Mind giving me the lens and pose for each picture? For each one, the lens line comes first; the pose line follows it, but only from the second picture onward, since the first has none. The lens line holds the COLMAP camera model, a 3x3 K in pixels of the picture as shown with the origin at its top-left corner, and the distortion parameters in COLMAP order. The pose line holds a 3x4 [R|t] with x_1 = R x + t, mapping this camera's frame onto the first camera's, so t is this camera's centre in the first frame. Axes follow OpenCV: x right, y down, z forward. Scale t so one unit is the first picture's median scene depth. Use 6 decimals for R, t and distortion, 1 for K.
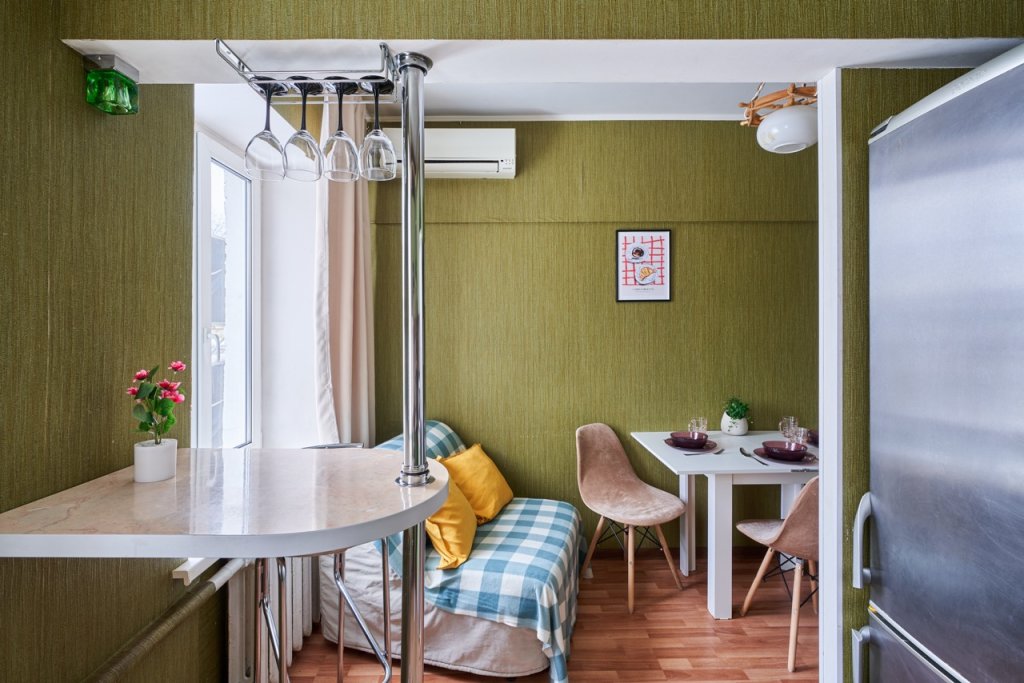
lens RADIAL K [[480.7, 0, 507.1], [0, 480.7, 331.3], [0, 0, 1]] dist [-0.009051, 0.001624]
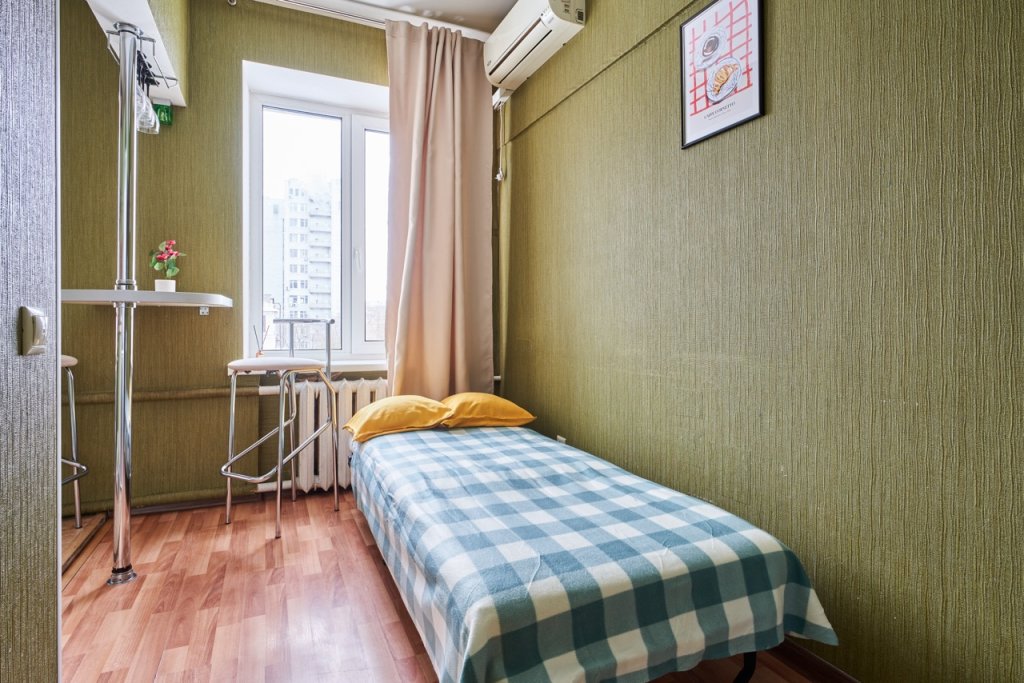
lens RADIAL K [[528.2, 0, 507.1], [0, 528.2, 327.7], [0, 0, 1]] dist [-0.000294, -0.000392]
pose [[0.389322, 0.016456, -0.920955, 0.736423], [-0.016258, 0.999807, 0.010992, 0.150534], [0.920958, 0.010694, 0.389515, 0.559999]]
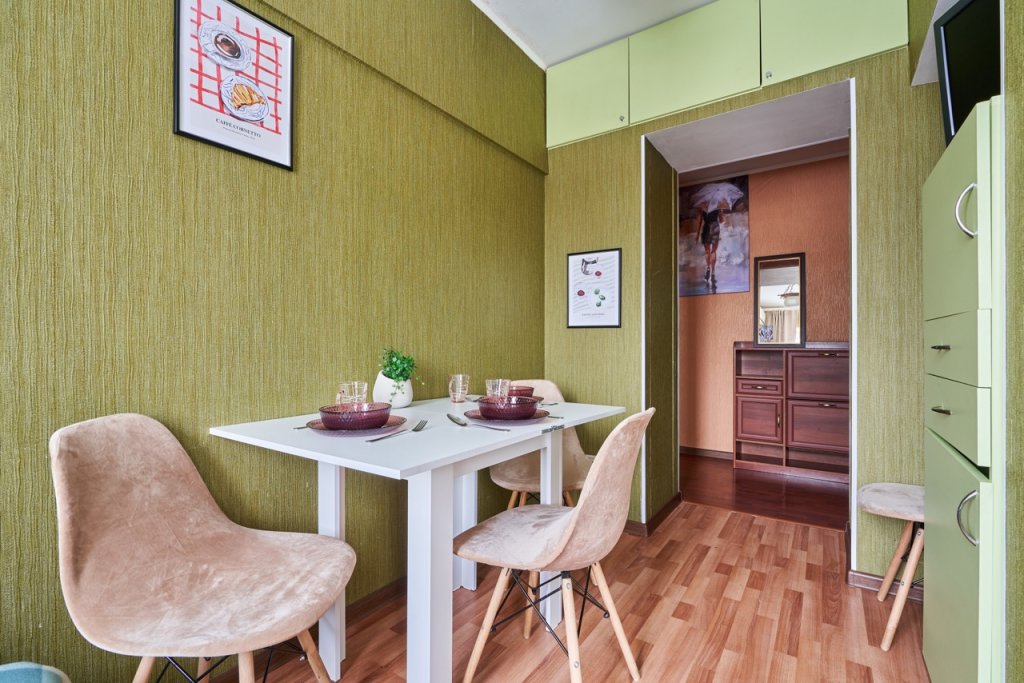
lens RADIAL K [[472.6, 0, 509.2], [0, 472.6, 346.7], [0, 0, 1]] dist [-0.001976, 0.001364]
pose [[0.582998, 0.005104, 0.812457, 0.056529], [0.005229, 0.999936, -0.010034, 0.139478], [-0.812457, 0.010098, 0.582934, 0.504060]]
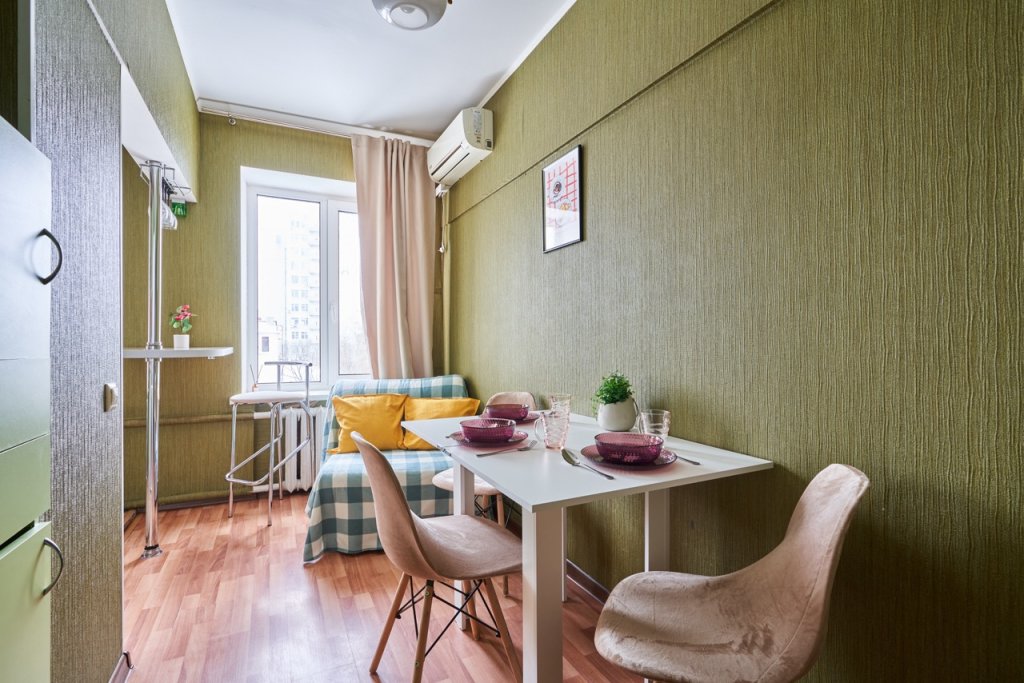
lens RADIAL K [[472.6, 0, 506.4], [0, 472.6, 346.3], [0, 0, 1]] dist [-0.001976, 0.001364]
pose [[0.422745, 0.015017, -0.906124, 0.960375], [-0.014275, 0.999849, 0.009911, 0.096121], [0.906136, 0.008746, 0.422895, 0.588146]]
